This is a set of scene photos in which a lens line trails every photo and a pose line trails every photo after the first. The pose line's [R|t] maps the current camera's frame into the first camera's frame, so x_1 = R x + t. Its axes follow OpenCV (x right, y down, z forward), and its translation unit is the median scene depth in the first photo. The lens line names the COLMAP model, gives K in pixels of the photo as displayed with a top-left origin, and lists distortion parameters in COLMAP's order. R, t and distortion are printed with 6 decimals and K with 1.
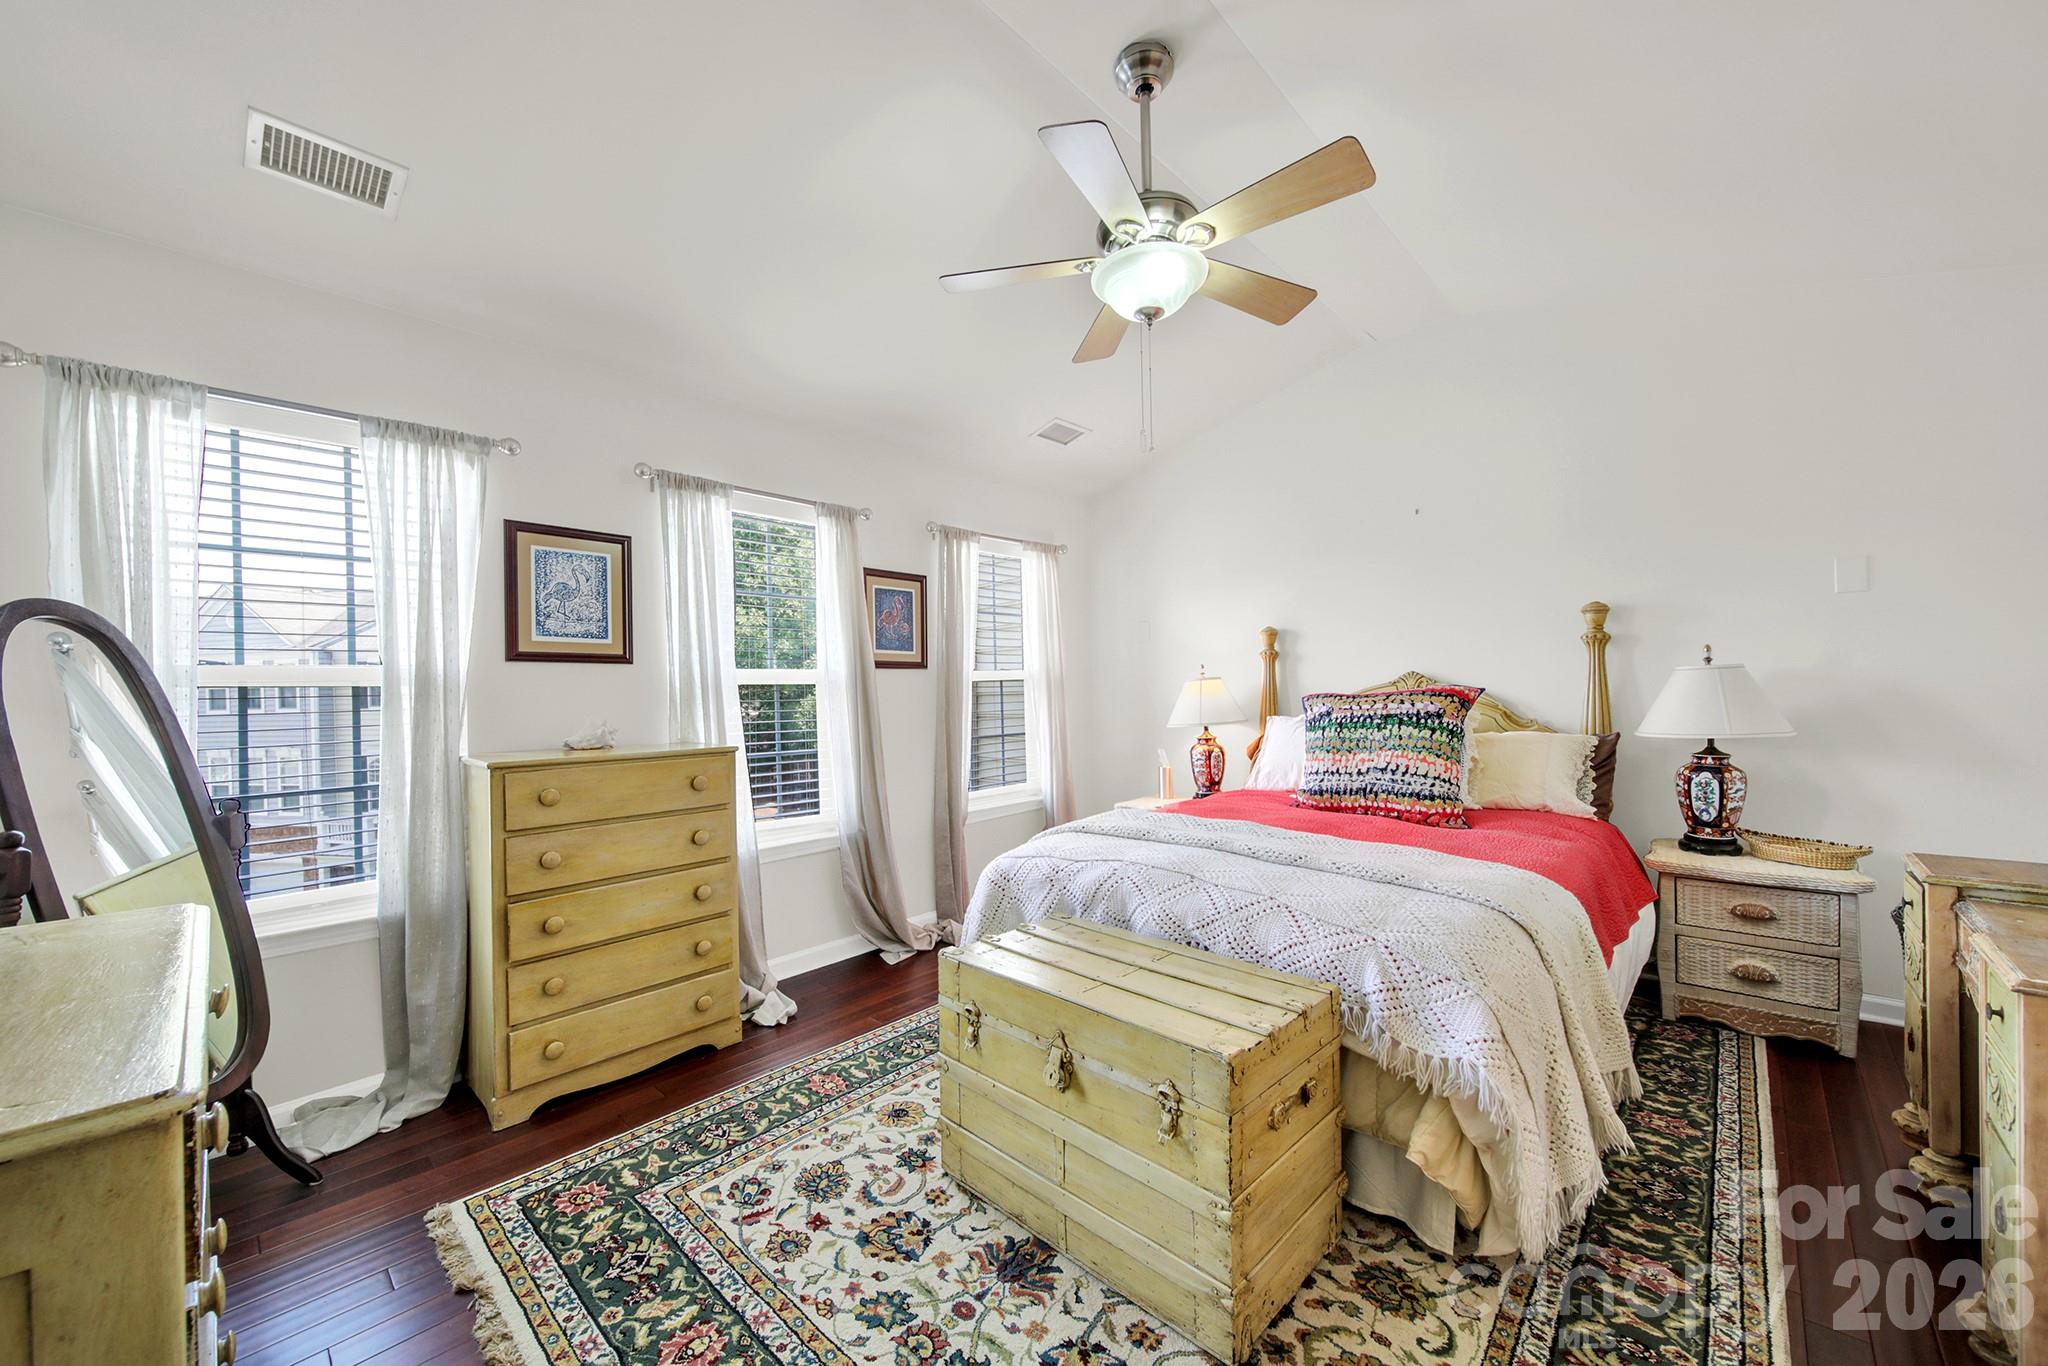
lens RADIAL K [[762.5, 0, 1010.1], [0, 762.5, 682.6], [0, 0, 1]] dist [-0.001444, -0.000317]
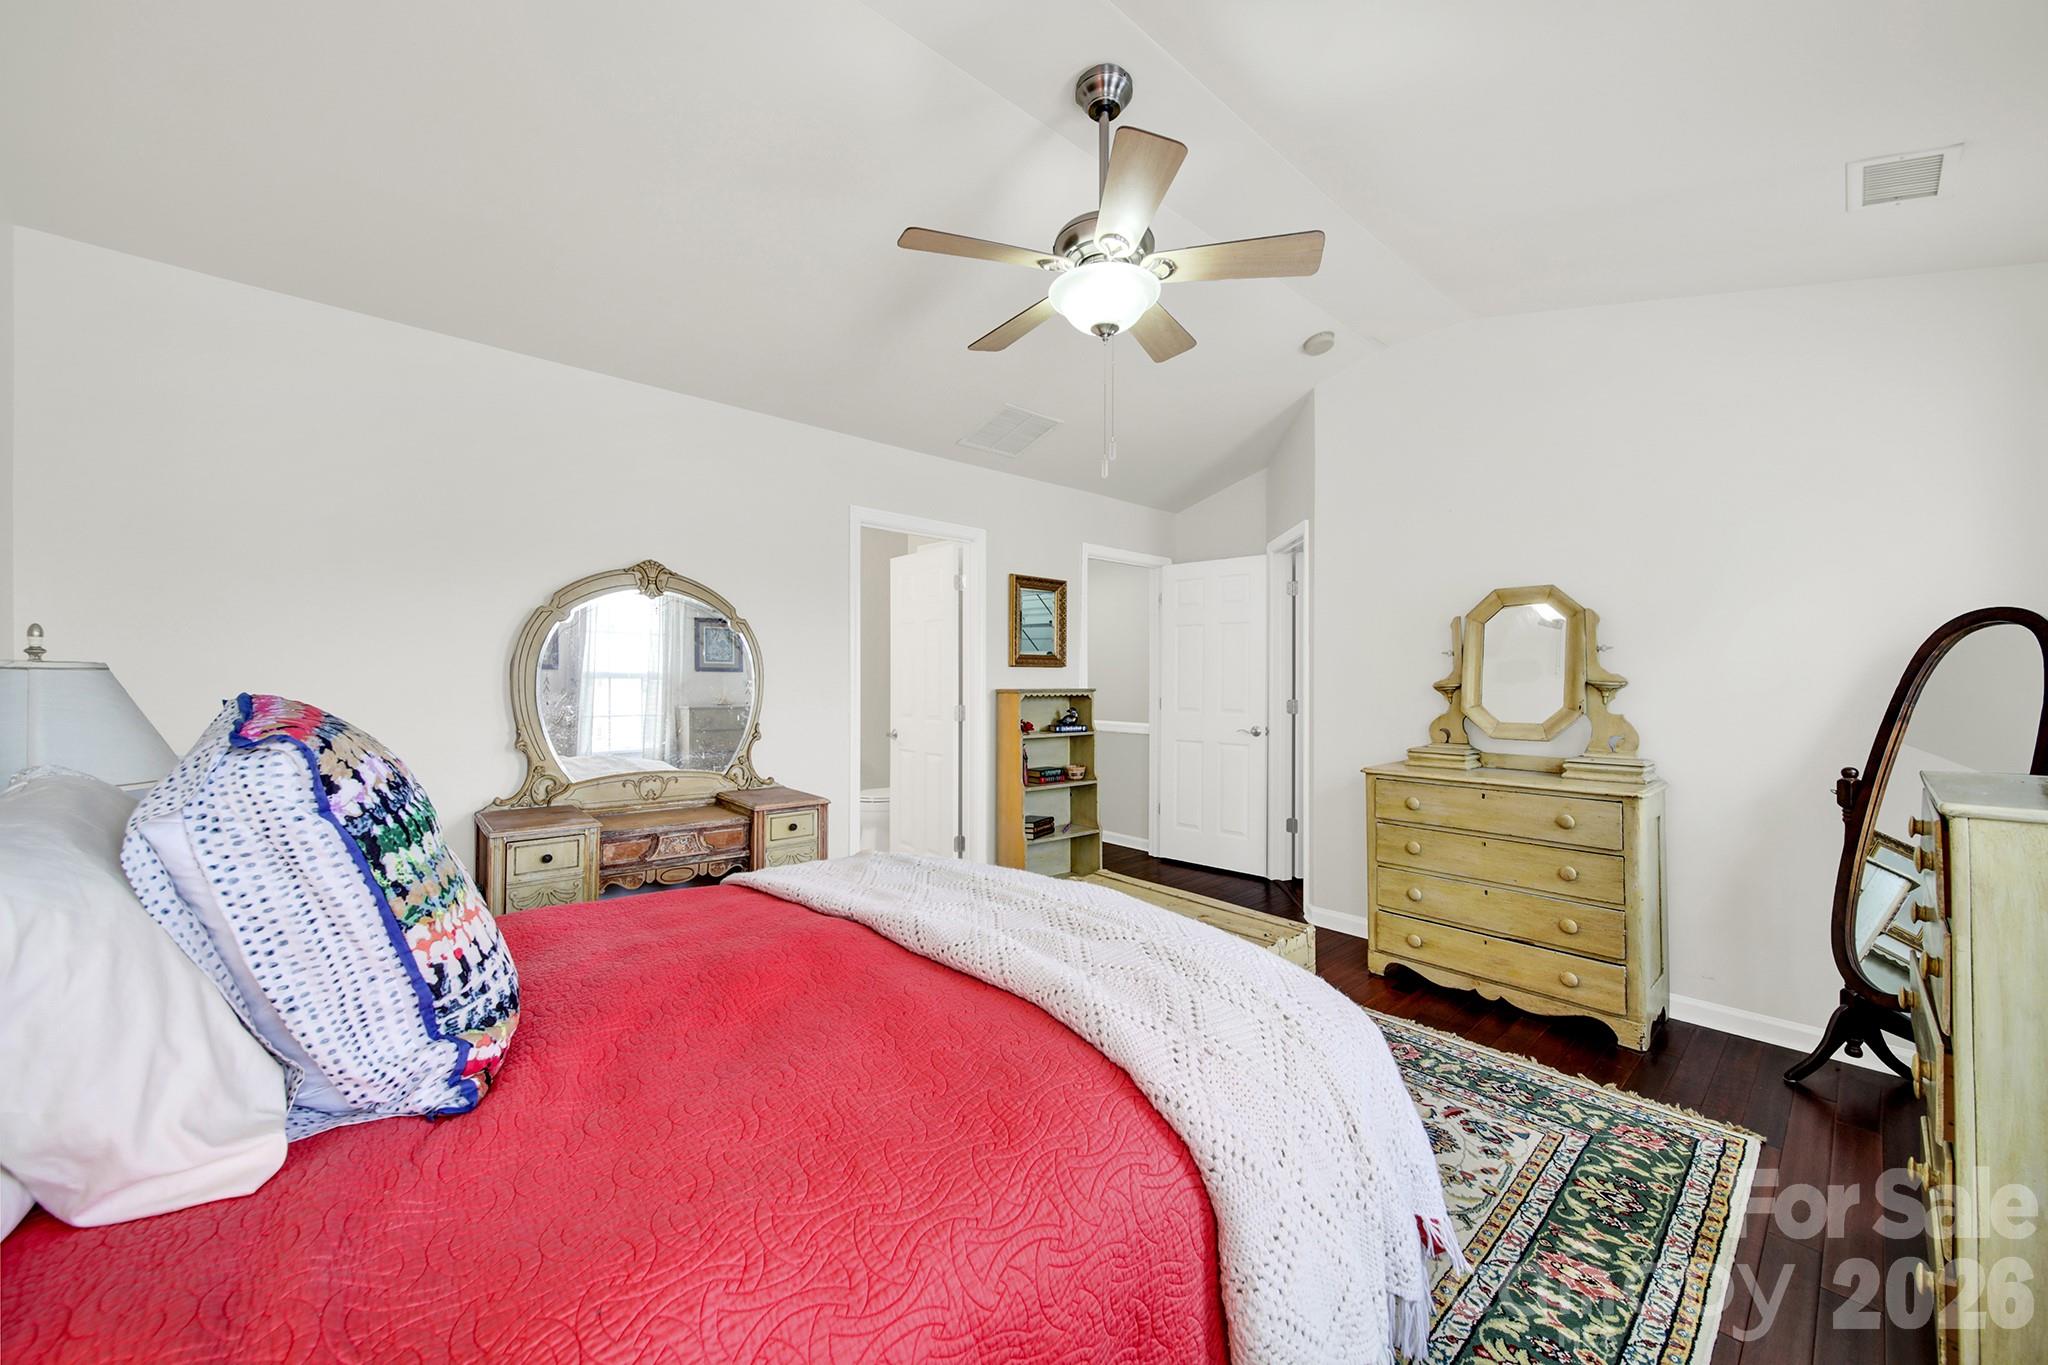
lens RADIAL K [[742.0, 0, 1024.3], [0, 742.0, 676.4], [0, 0, 1]] dist [0.000221, -0.002002]
pose [[-0.996025, 0.019093, 0.087001, 0.192753], [0.017935, 0.999740, -0.014071, -0.001560], [-0.087248, -0.012455, -0.996109, 1.817636]]
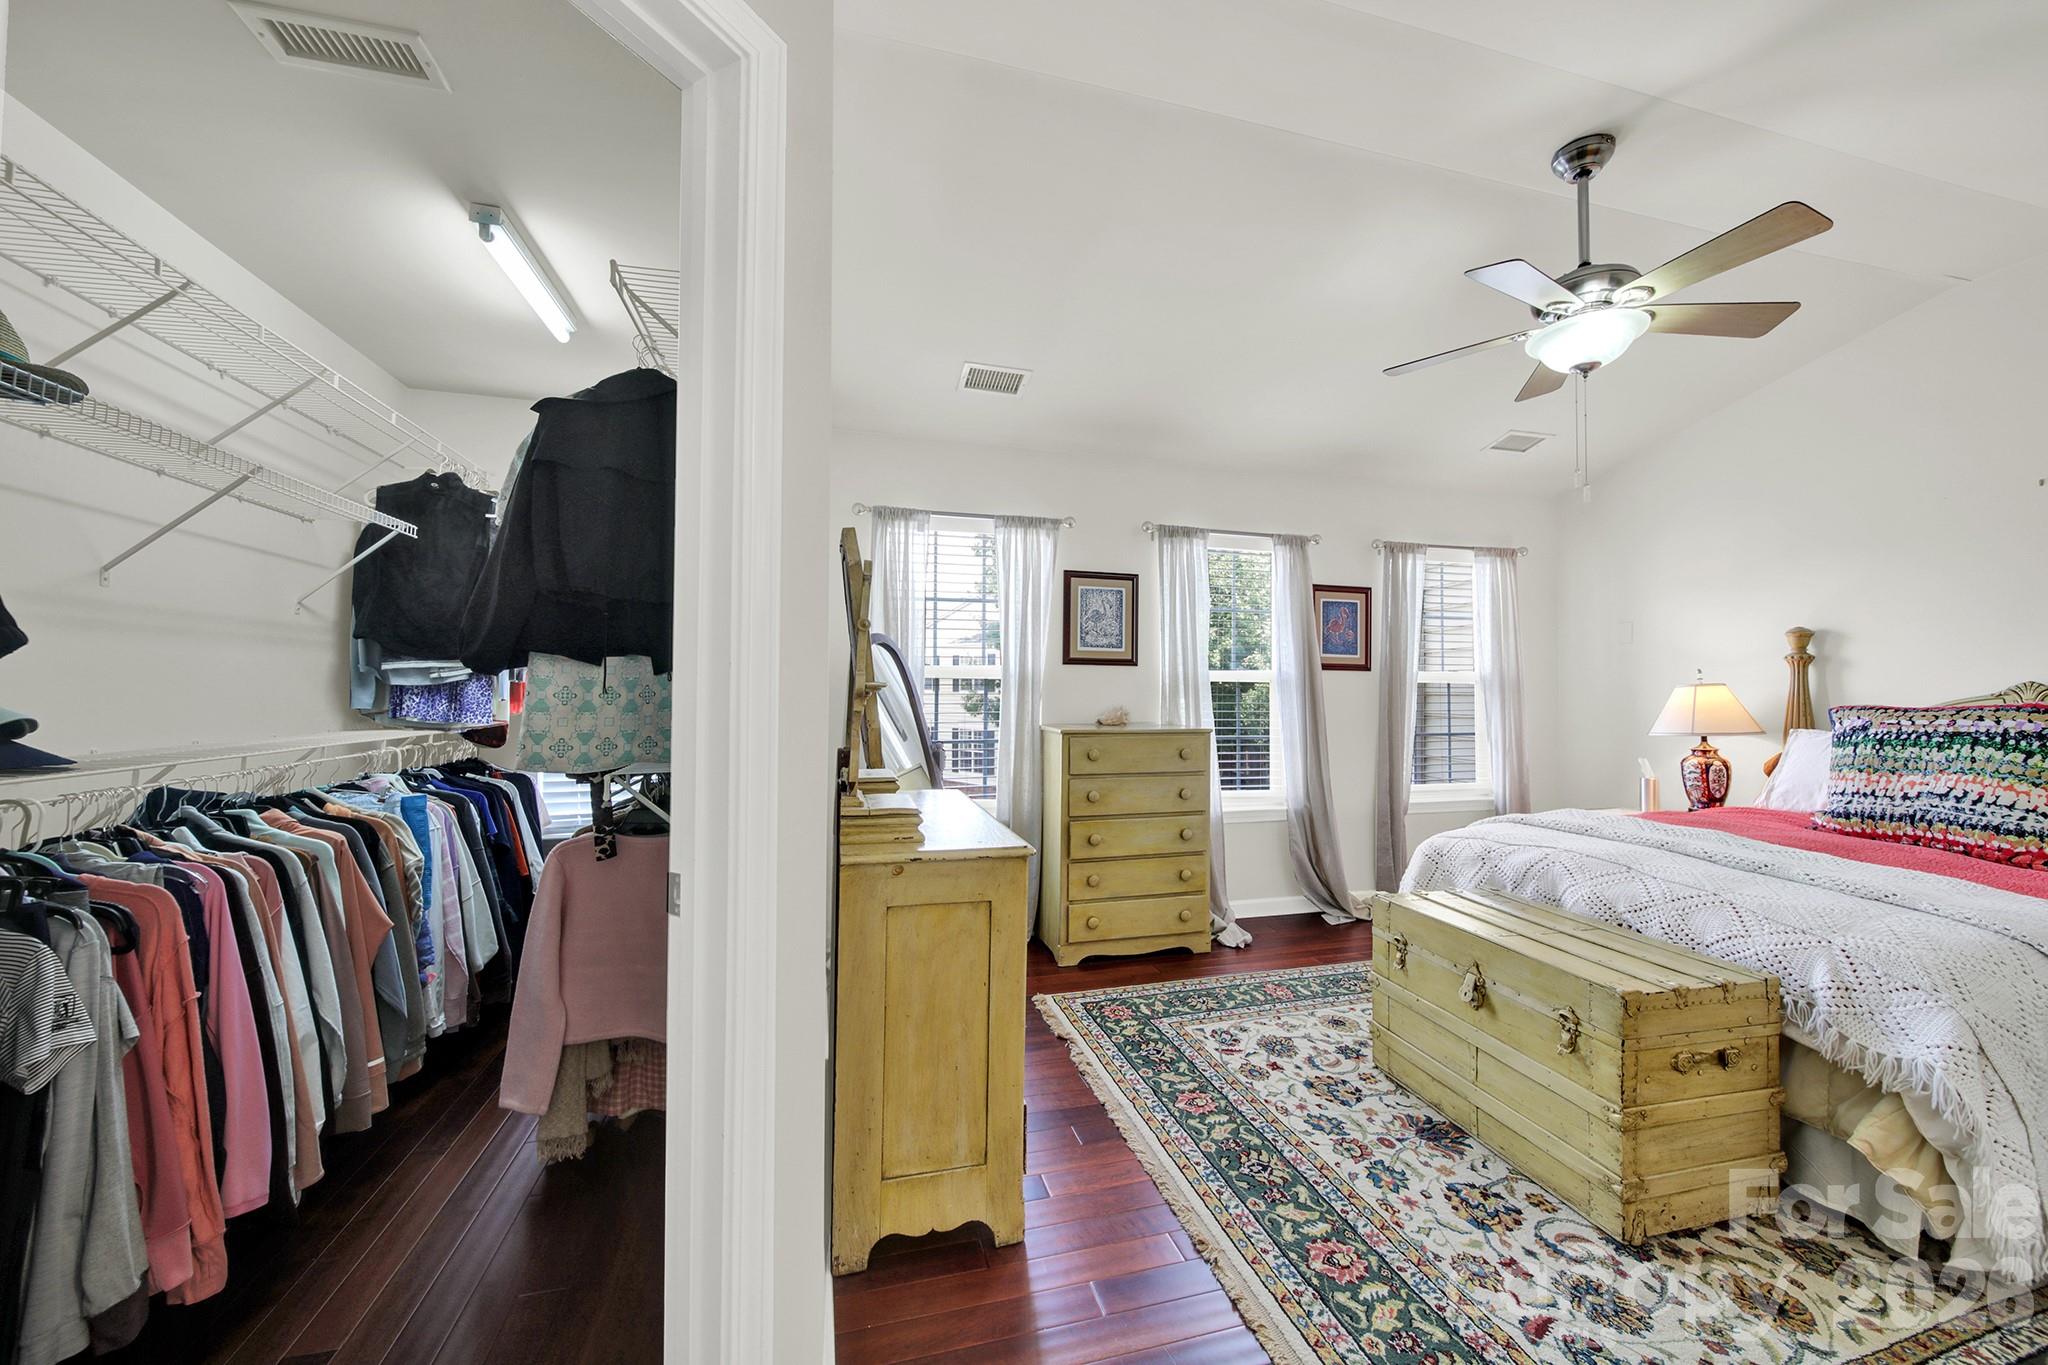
lens RADIAL K [[742.0, 0, 1024.3], [0, 742.0, 676.4], [0, 0, 1]] dist [0.000221, -0.002002]
pose [[0.852461, 0.016315, -0.522536, 0.045685], [-0.016342, 0.999856, 0.004558, -0.009917], [0.522535, 0.004653, 0.852605, -0.329560]]
